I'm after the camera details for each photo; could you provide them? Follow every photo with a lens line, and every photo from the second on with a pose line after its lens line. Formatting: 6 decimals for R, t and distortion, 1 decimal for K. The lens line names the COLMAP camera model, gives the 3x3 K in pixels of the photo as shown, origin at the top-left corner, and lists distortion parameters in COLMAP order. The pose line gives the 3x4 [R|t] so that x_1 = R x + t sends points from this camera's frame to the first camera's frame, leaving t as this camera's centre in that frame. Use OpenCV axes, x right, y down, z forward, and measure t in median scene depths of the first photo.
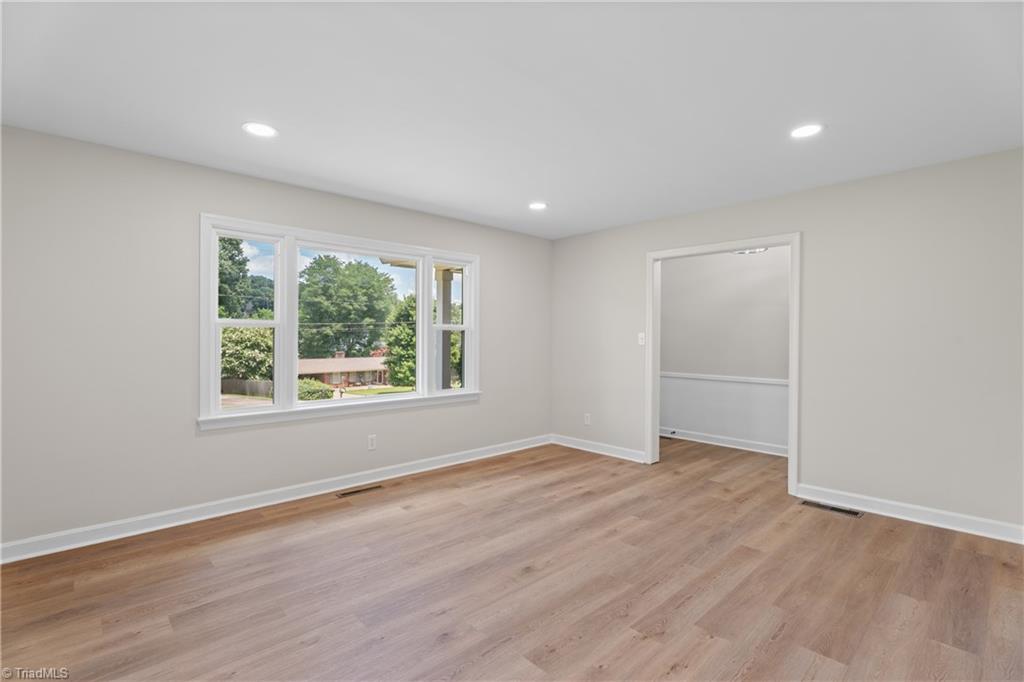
lens RADIAL K [[471.3, 0, 509.1], [0, 471.3, 339.1], [0, 0, 1]] dist [-0.001691, -0.000099]
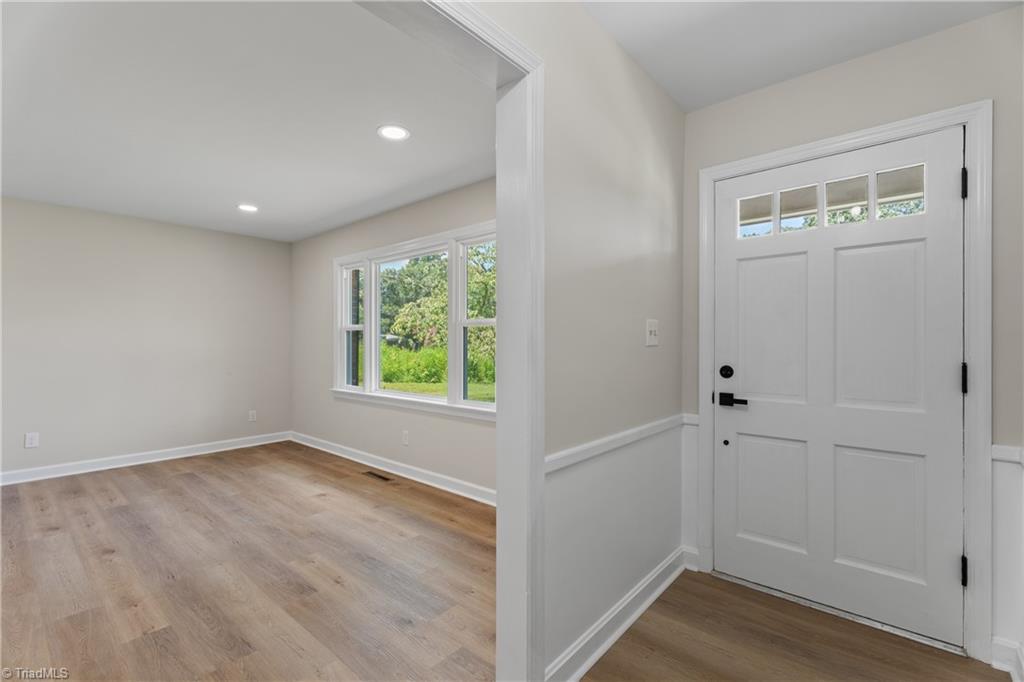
lens RADIAL K [[450.9, 0, 512.0], [0, 450.9, 341.0], [0, 0, 1]] dist [-0.000764, -0.000071]
pose [[0.112245, -0.008514, -0.993644, 0.939023], [-0.002484, 0.999958, -0.008849, 0.020433], [0.993677, 0.003462, 0.112219, 1.458781]]
